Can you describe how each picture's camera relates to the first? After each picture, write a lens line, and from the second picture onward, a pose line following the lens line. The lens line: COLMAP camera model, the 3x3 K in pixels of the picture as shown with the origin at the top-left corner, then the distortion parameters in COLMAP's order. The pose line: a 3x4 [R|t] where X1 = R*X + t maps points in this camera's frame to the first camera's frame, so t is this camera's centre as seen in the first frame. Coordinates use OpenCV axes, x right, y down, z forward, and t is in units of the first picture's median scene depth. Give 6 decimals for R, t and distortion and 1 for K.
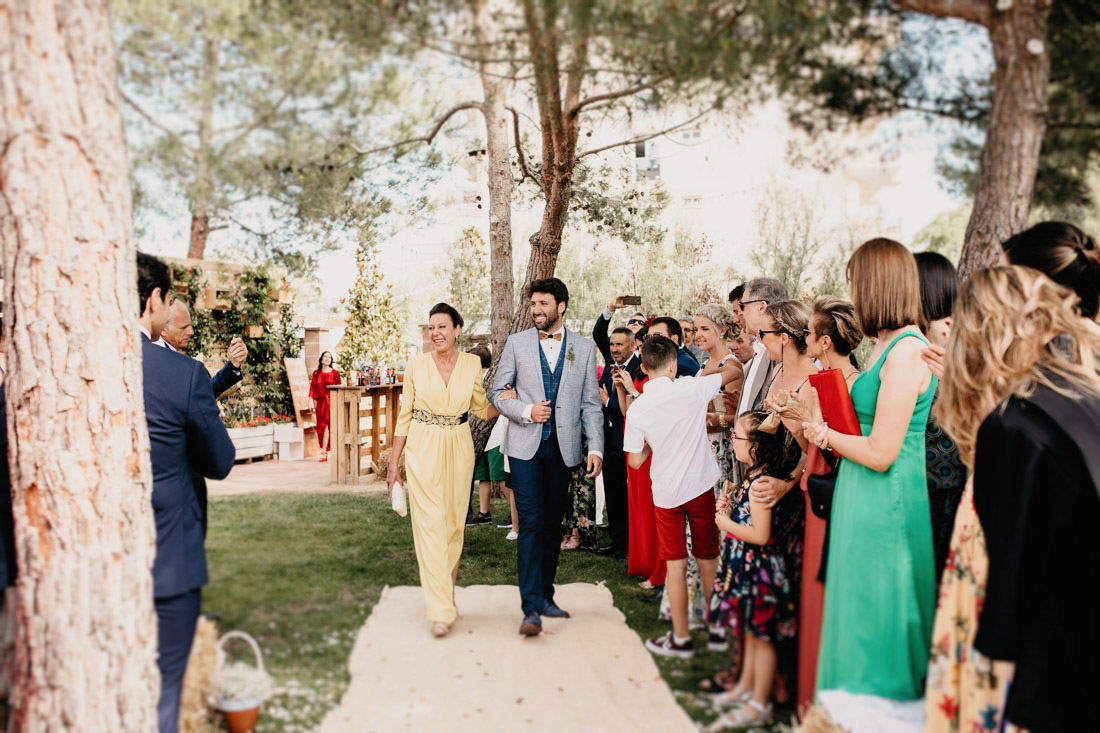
lens RADIAL K [[1107.4, 0, 552.4], [0, 1107.4, 366.3], [0, 0, 1]] dist [0.000164, 0.000000]
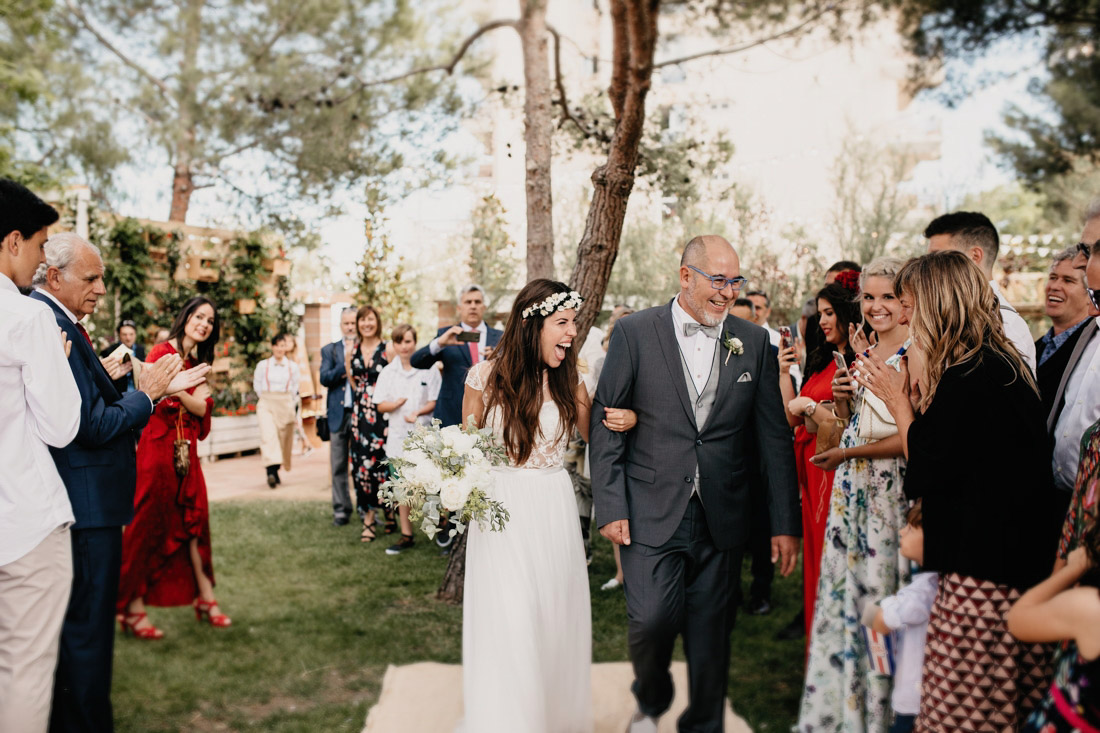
lens RADIAL K [[1107.4, 0, 548.0], [0, 1107.4, 366.3], [0, 0, 1]] dist [0.000164, 0.000000]
pose [[0.999872, 0.008658, -0.013479, -0.019470], [-0.008441, 0.999835, 0.016060, -0.000212], [0.013616, -0.015944, 0.999780, 0.136356]]
